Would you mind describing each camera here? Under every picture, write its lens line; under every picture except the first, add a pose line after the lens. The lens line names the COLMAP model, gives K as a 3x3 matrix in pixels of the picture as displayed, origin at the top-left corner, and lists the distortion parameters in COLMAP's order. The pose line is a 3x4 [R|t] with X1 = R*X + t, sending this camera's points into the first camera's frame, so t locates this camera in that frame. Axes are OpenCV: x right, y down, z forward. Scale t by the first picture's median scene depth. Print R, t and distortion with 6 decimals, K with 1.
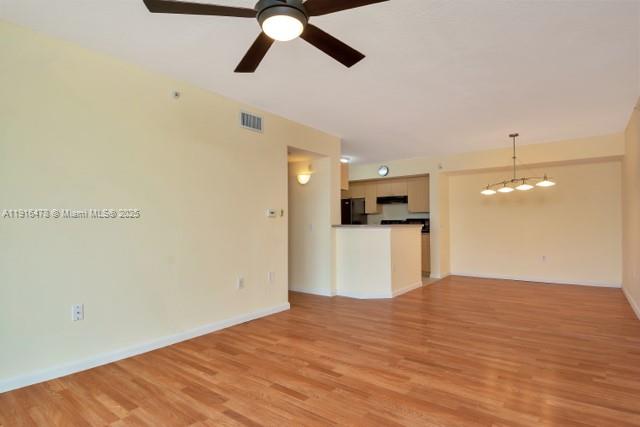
lens RADIAL K [[351.6, 0, 306.7], [0, 351.6, 223.3], [0, 0, 1]] dist [0.009185, -0.023729]
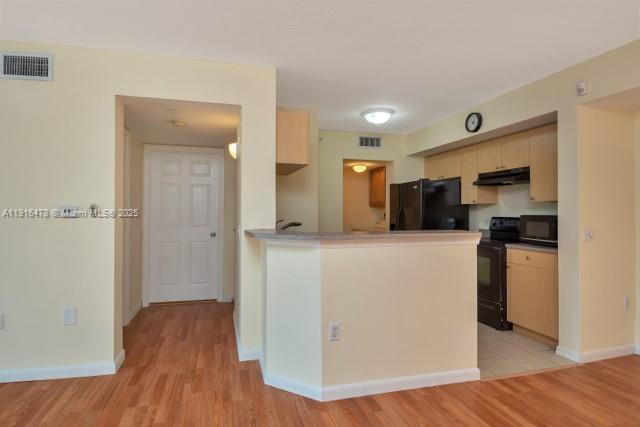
lens RADIAL K [[351.6, 0, 308.0], [0, 351.6, 207.9], [0, 0, 1]] dist [0.009185, -0.023729]
pose [[0.792547, -0.004656, -0.609793, 0.339220], [-0.002291, 0.999941, -0.010612, -0.016925], [0.609806, 0.009807, 0.792490, 0.435973]]
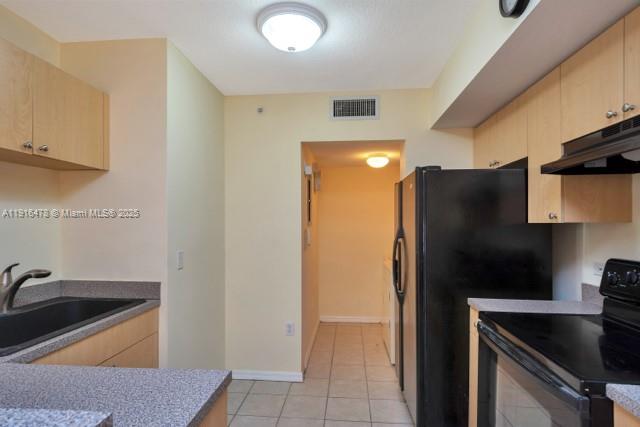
lens RADIAL K [[351.6, 0, 304.2], [0, 351.6, 228.2], [0, 0, 1]] dist [0.009185, -0.023729]
pose [[0.539963, 0.011861, -0.841605, 0.306177], [-0.003284, 0.999923, 0.011986, -0.029108], [0.841682, -0.003708, 0.539960, 0.810325]]
